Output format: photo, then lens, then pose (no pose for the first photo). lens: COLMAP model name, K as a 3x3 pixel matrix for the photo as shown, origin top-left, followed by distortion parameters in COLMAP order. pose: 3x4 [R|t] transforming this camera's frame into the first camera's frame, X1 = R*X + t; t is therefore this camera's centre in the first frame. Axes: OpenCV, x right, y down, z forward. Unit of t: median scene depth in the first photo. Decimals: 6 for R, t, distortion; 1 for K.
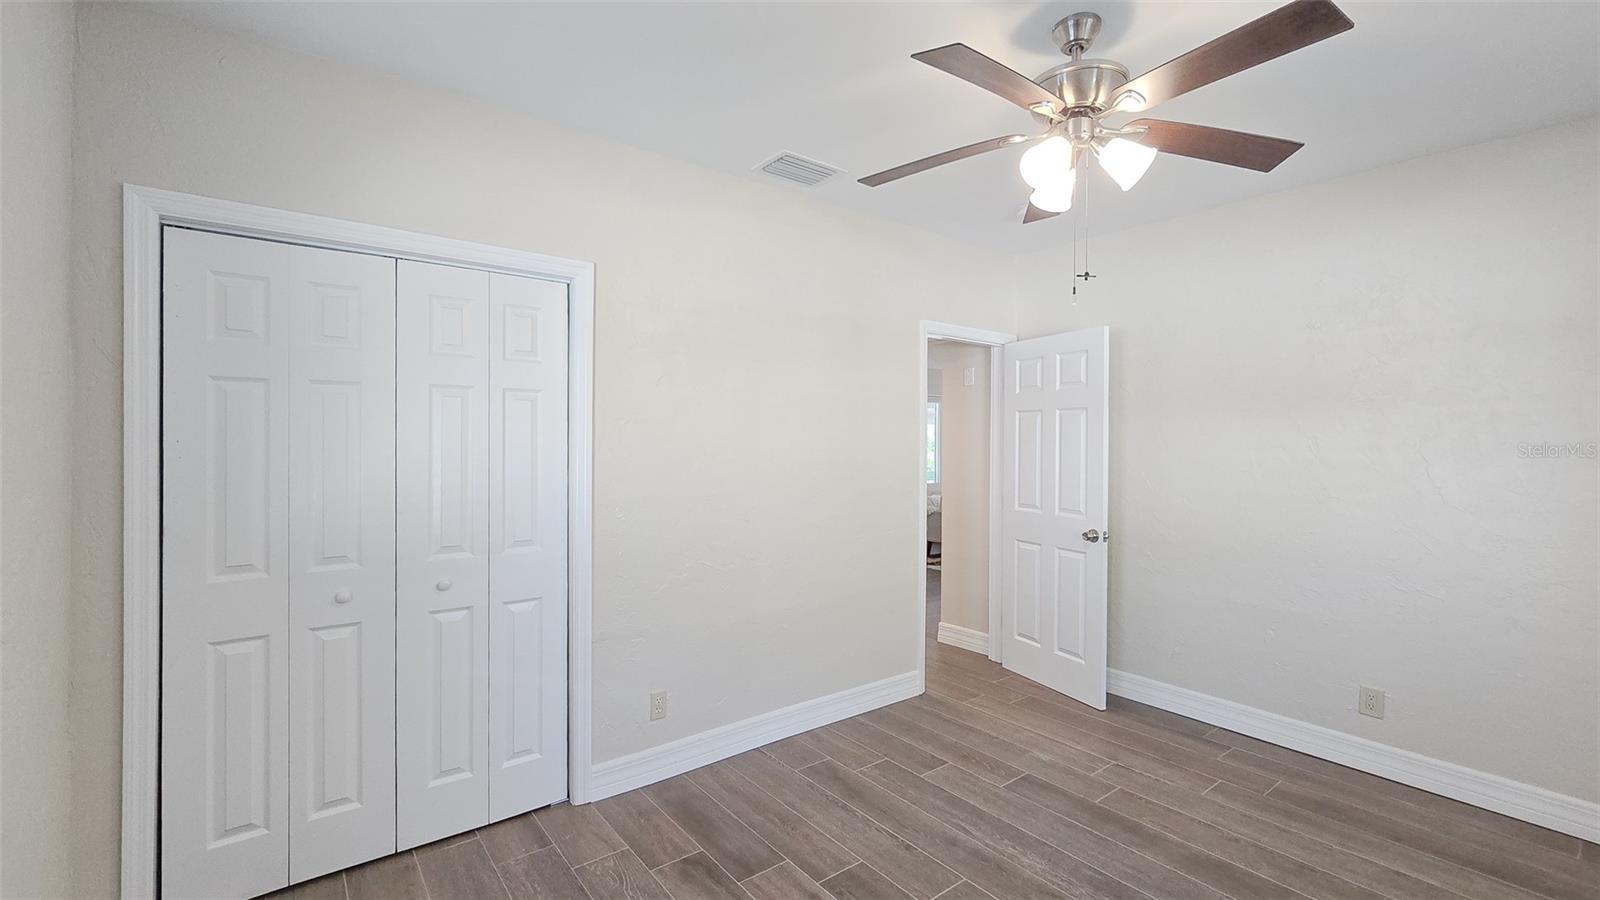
lens RADIAL K [[672.1, 0, 802.0], [0, 672.1, 443.2], [0, 0, 1]] dist [-0.001136, 0.000200]
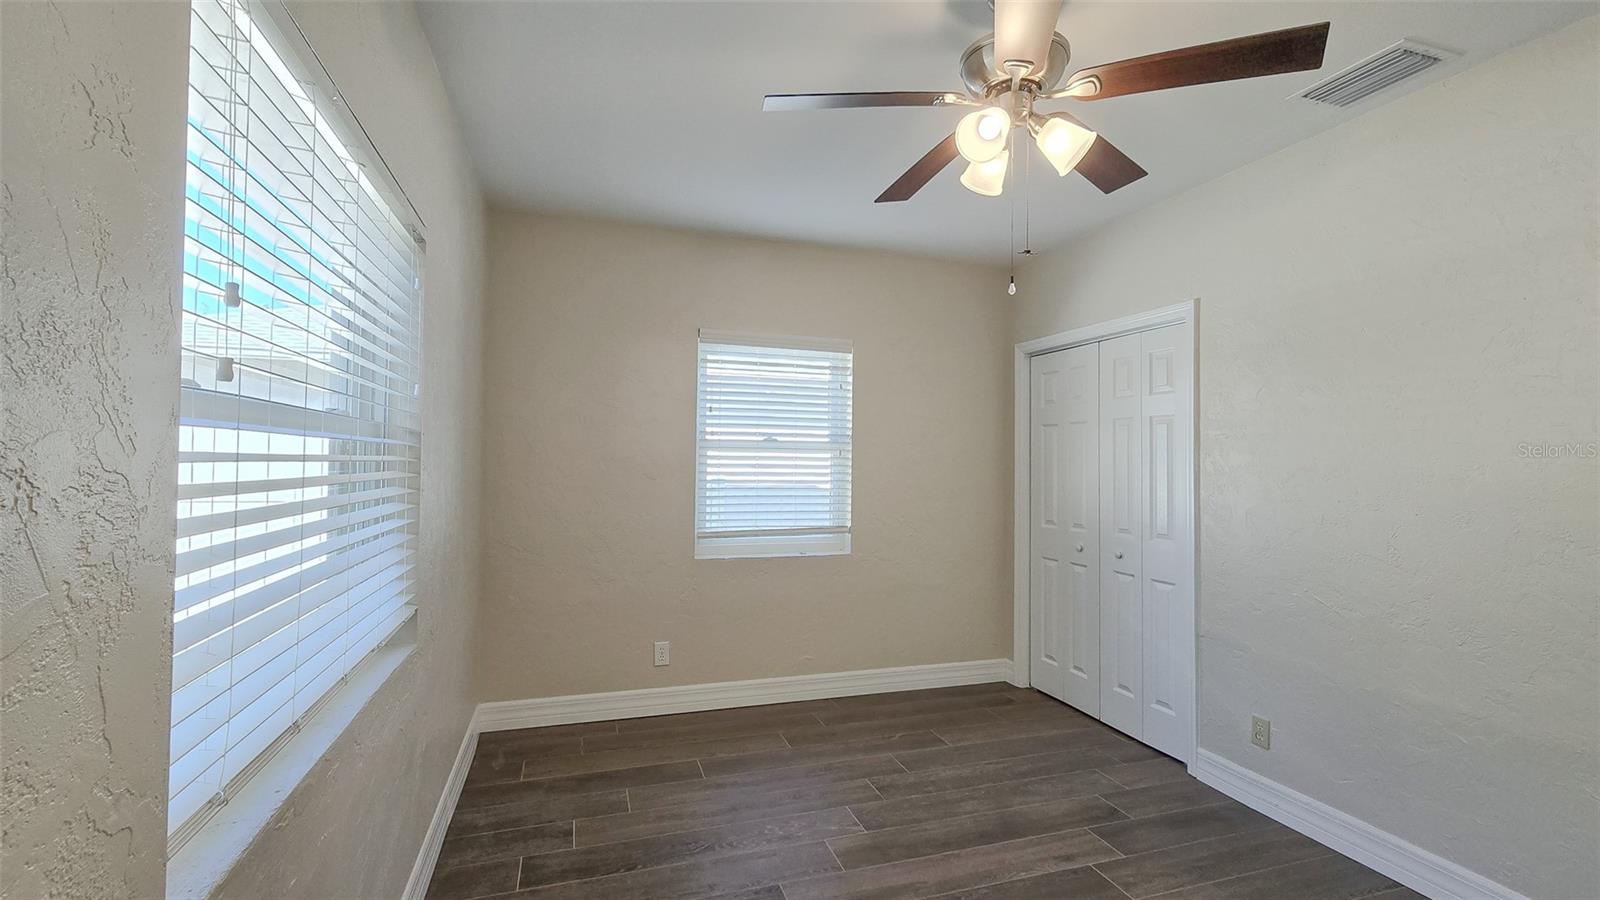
lens RADIAL K [[675.8, 0, 796.7], [0, 675.8, 439.1], [0, 0, 1]] dist [0.009343, 0.000009]
pose [[-0.331147, -0.035081, -0.942927, 1.144971], [-0.007855, 0.999376, -0.034423, 0.015703], [0.943546, -0.003993, -0.331216, 0.860260]]
